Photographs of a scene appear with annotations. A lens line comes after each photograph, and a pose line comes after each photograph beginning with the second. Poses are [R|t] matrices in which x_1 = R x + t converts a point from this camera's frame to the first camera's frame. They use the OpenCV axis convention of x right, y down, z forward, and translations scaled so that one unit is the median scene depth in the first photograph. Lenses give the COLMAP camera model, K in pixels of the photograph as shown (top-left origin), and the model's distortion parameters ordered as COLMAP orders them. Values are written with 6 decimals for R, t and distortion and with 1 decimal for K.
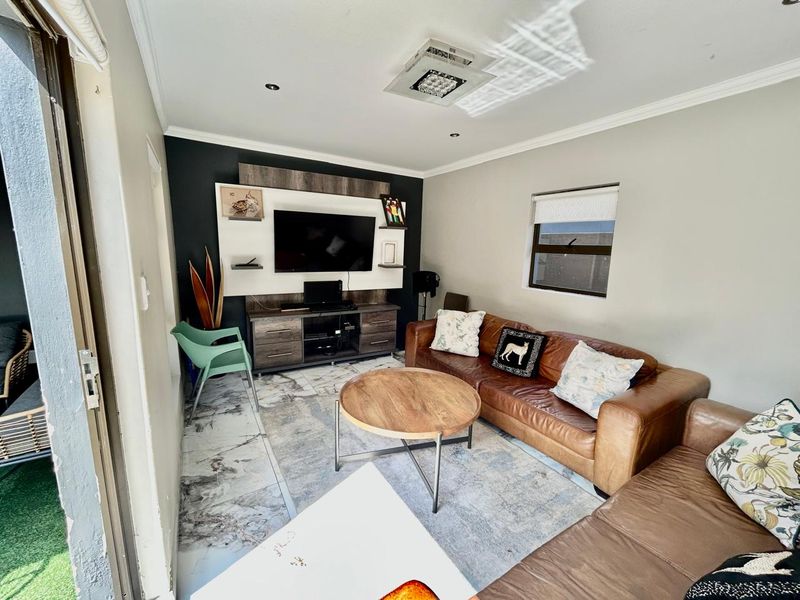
lens RADIAL K [[322.7, 0, 400.0], [0, 322.7, 300.0], [0, 0, 1]] dist [0.001727, 0.000814]
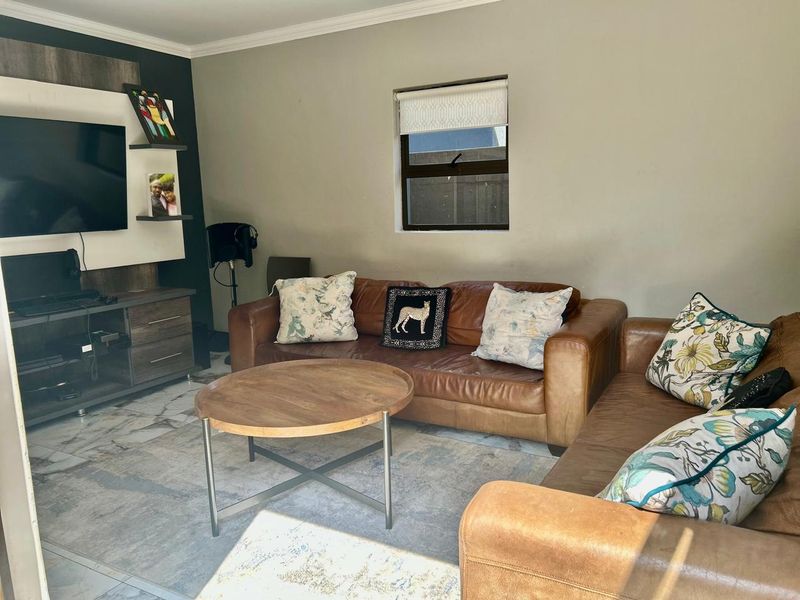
lens RADIAL K [[599.7, 0, 400.0], [0, 599.7, 300.0], [0, 0, 1]] dist [0.066228, -0.067793]
pose [[0.873843, -0.135440, 0.466963, -0.252847], [0.133660, 0.990332, 0.037119, 0.068184], [-0.467476, 0.029978, 0.883497, -0.118891]]
